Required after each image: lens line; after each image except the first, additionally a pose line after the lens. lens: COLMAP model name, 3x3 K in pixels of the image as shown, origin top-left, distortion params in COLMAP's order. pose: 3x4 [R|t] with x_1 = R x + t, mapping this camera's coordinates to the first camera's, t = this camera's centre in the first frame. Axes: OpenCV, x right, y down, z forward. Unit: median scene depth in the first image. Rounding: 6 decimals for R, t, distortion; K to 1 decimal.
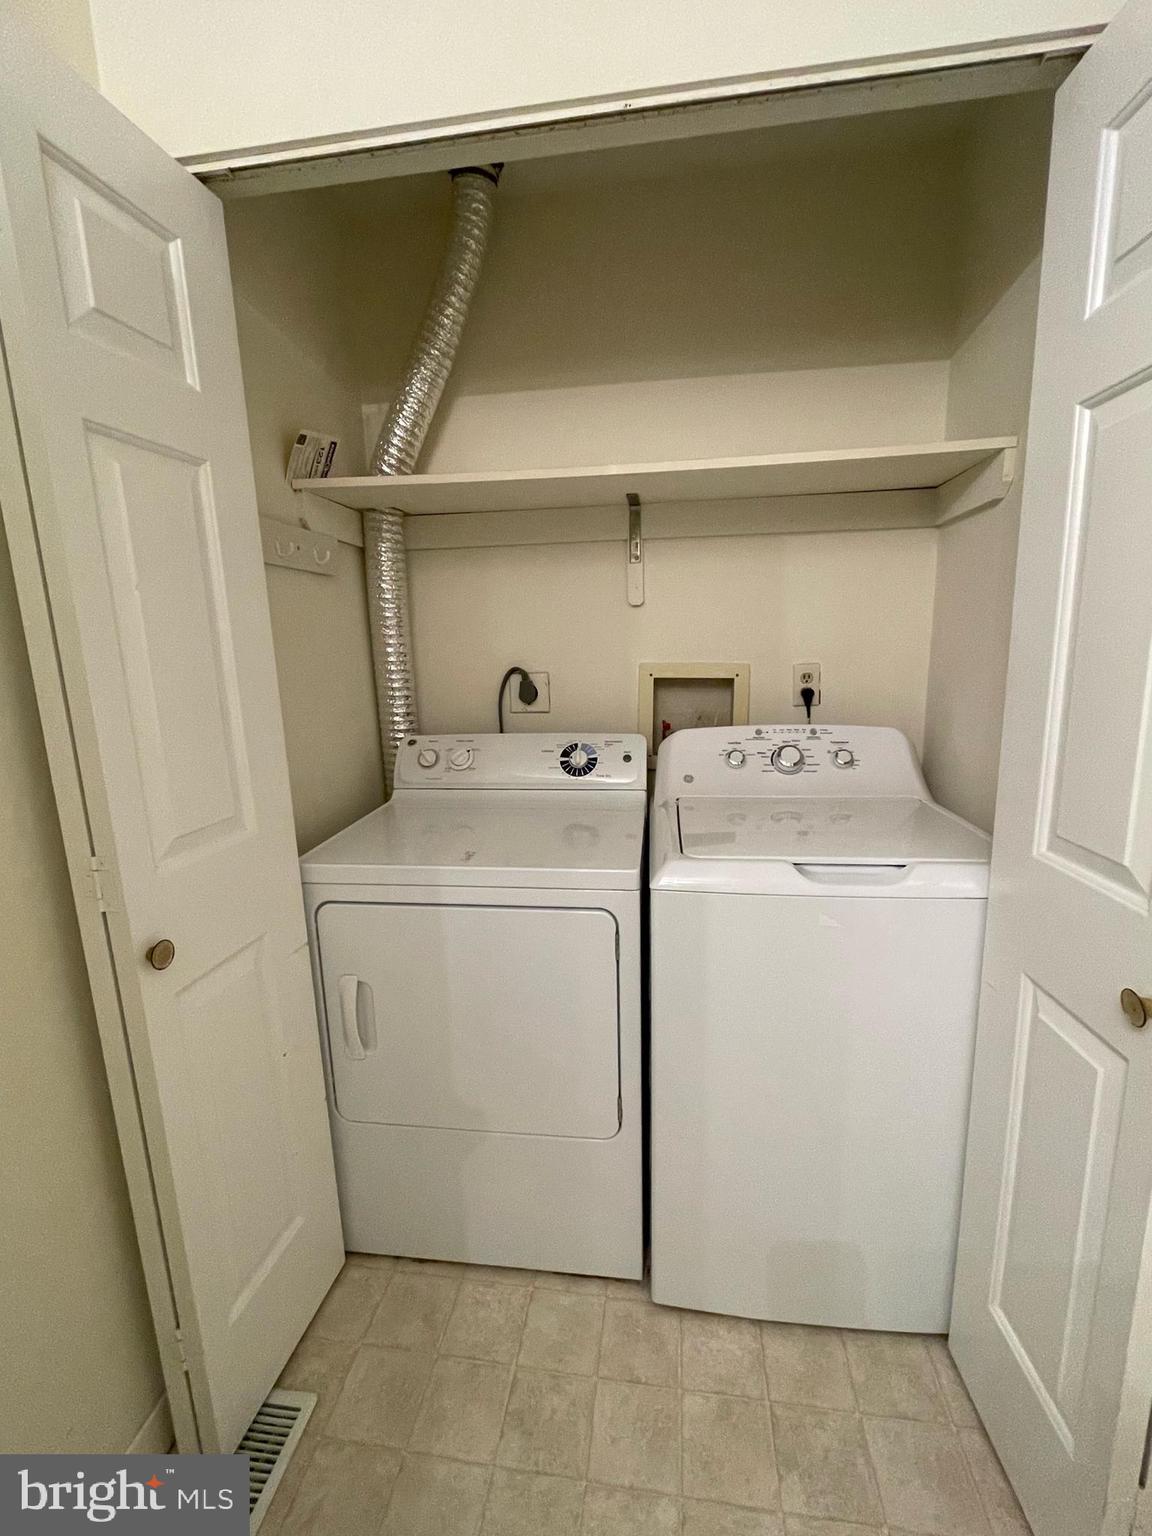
lens RADIAL K [[665.3, 0, 571.9], [0, 665.3, 769.2], [0, 0, 1]] dist [-0.008183, -0.000190]
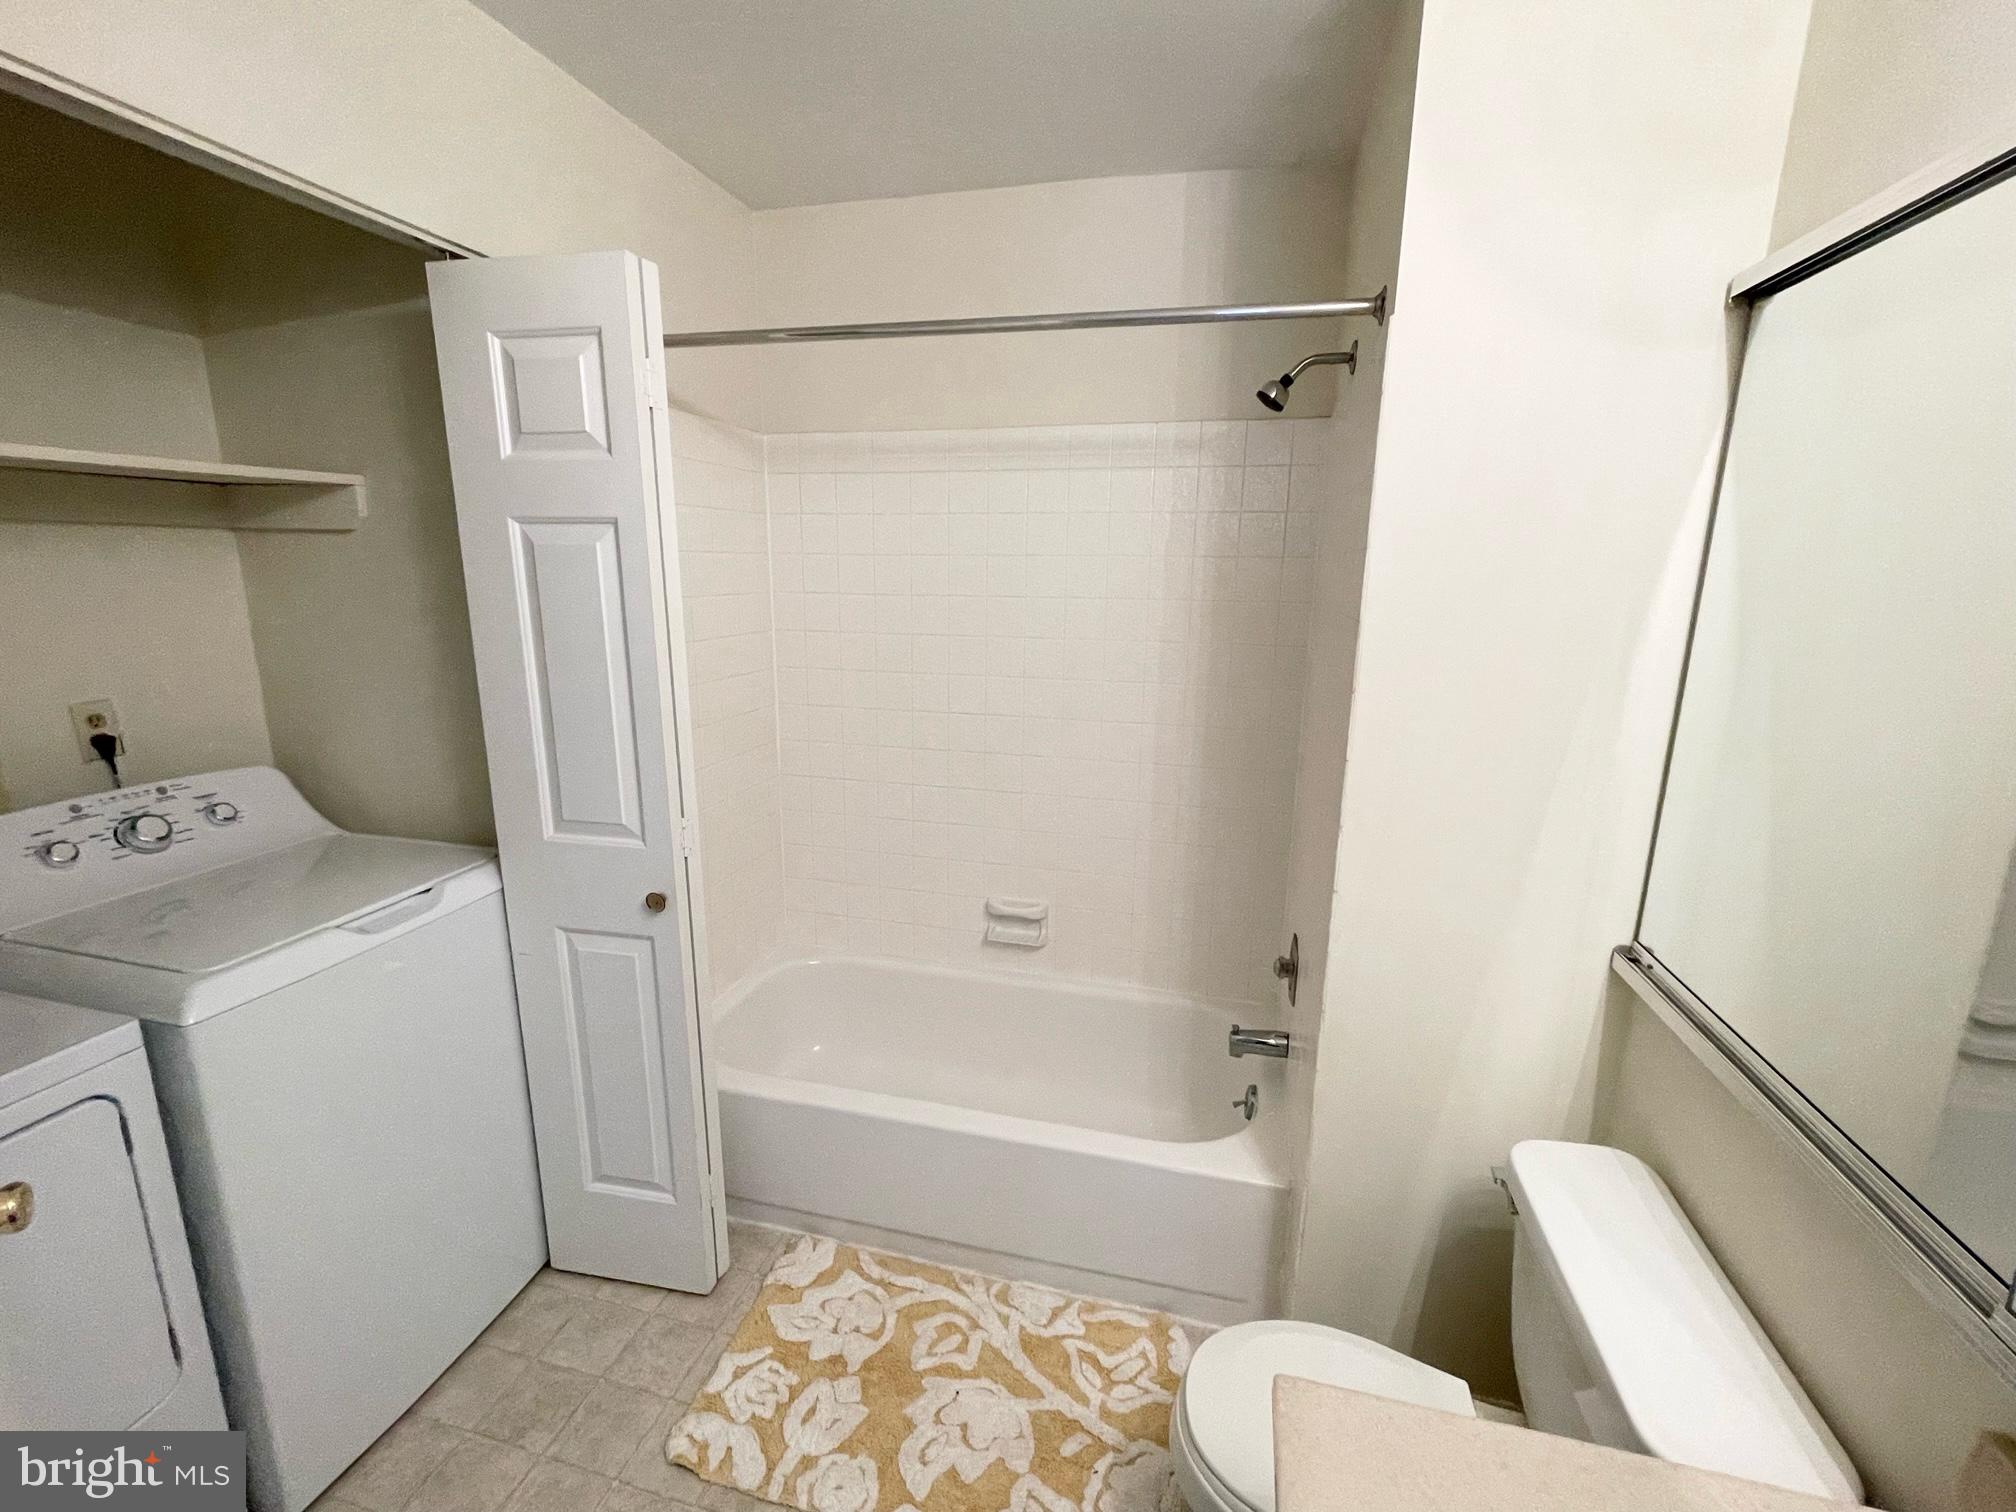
lens RADIAL K [[873.2, 0, 1008.5], [0, 873.2, 753.0], [0, 0, 1]] dist [-0.008183, -0.000190]
pose [[0.106783, -0.187870, 0.976372, -0.514889], [0.170244, 0.970940, 0.168205, -0.102663], [-0.979599, 0.148260, 0.135664, -0.106228]]
